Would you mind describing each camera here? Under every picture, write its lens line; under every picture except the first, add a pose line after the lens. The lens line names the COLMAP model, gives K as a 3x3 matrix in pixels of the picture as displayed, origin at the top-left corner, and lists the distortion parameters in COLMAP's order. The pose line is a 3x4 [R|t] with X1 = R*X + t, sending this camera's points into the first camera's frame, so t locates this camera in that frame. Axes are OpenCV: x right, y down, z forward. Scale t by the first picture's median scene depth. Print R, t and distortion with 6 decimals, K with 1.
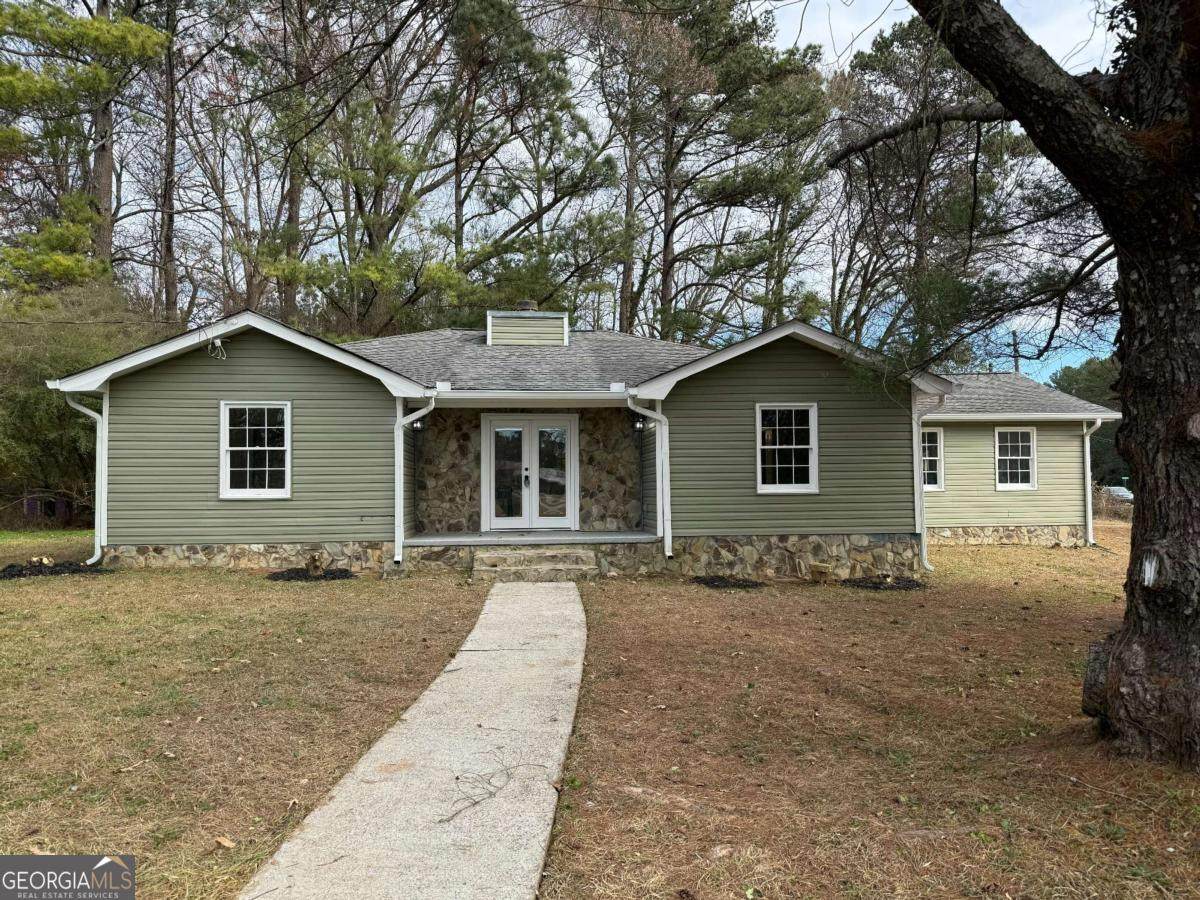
lens RADIAL K [[835.8, 0, 599.9], [0, 835.8, 453.1], [0, 0, 1]] dist [0.116009, -0.194171]
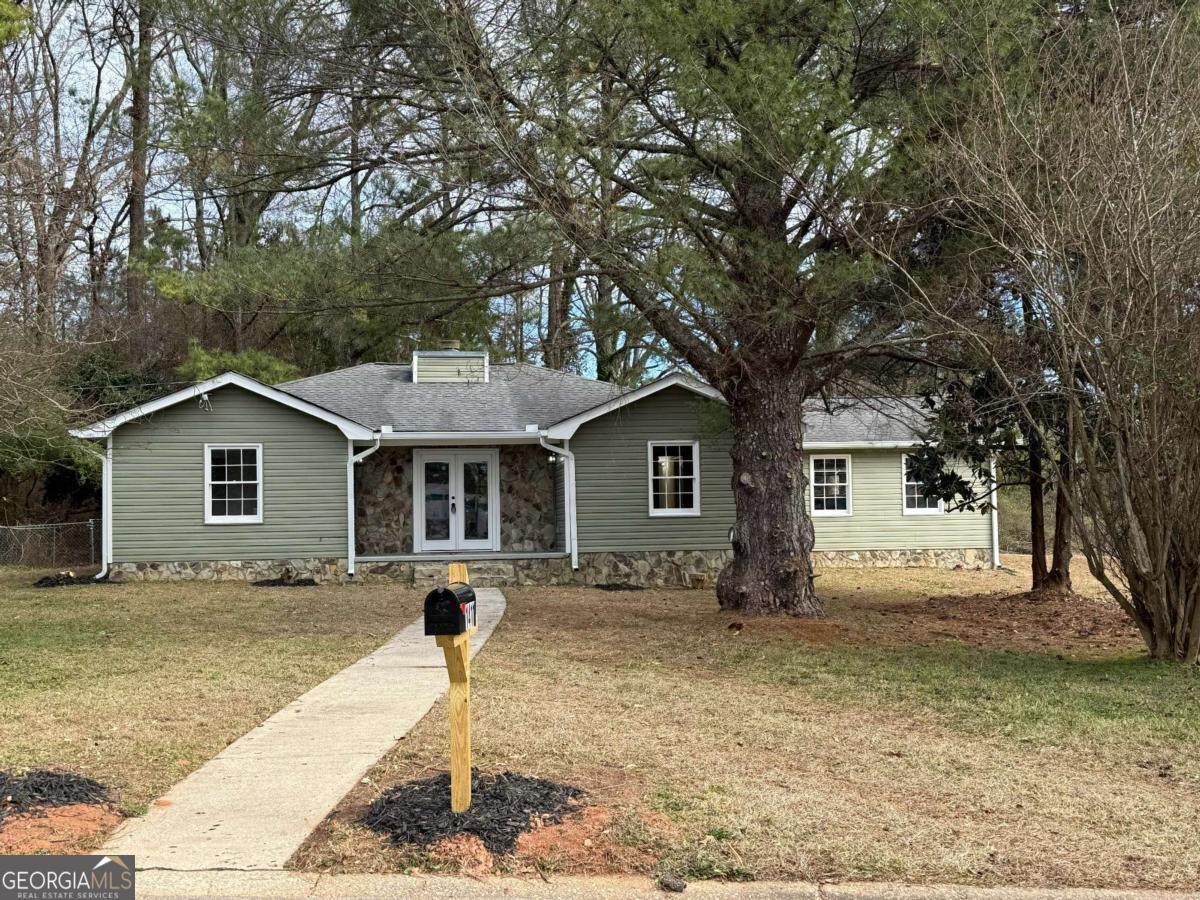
lens RADIAL K [[1383.2, 0, 603.0], [0, 1383.2, 450.7], [0, 0, 1]] dist [0.110936, 0.003295]
pose [[0.998601, -0.005626, 0.052574, 0.018606], [0.006400, 0.999873, -0.014568, -0.017666], [-0.052486, 0.014884, 0.998511, -0.987373]]
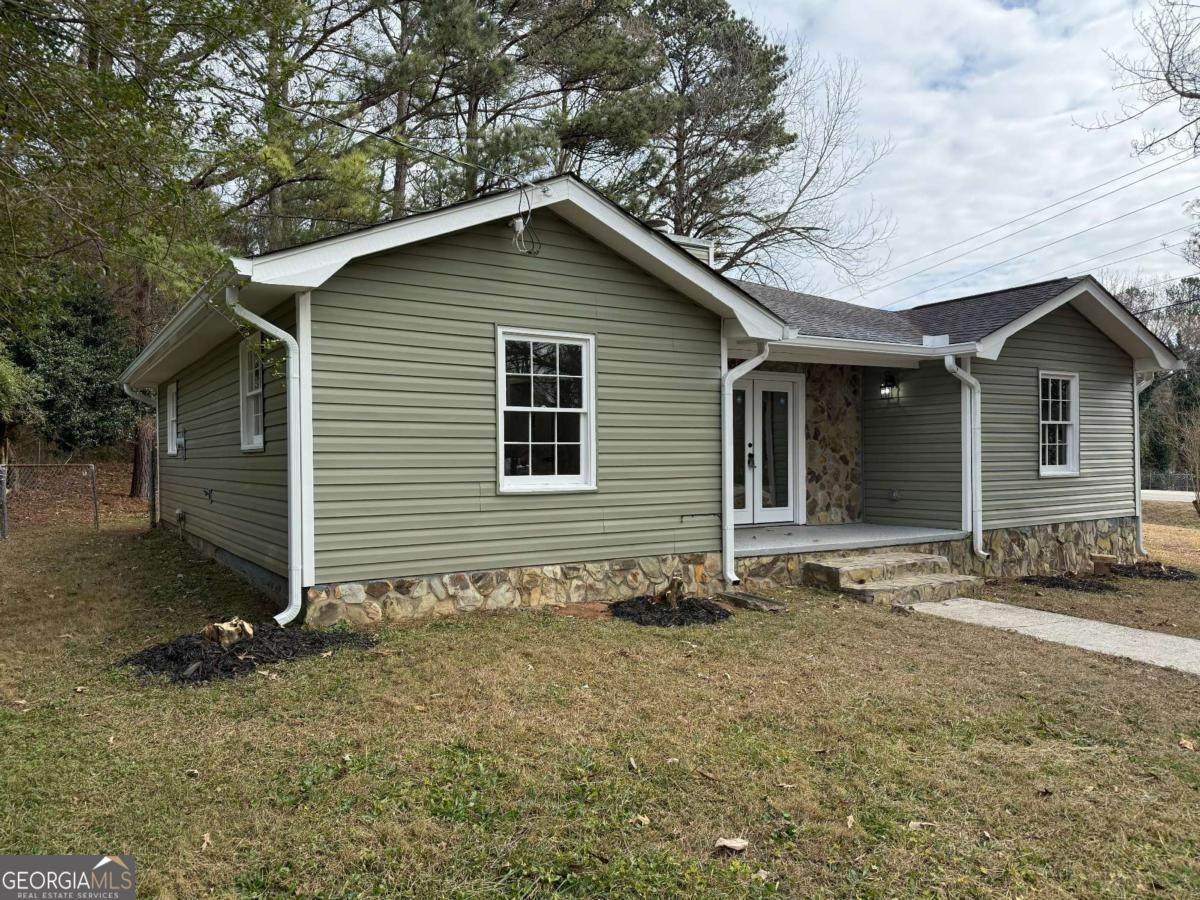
lens RADIAL K [[868.2, 0, 593.2], [0, 868.2, 451.9], [0, 0, 1]] dist [0.185857, -0.363488]
pose [[0.892828, 0.002993, 0.450388, -0.630410], [-0.017648, 0.999442, 0.028342, 0.006422], [-0.450052, -0.033253, 0.892383, 0.407518]]
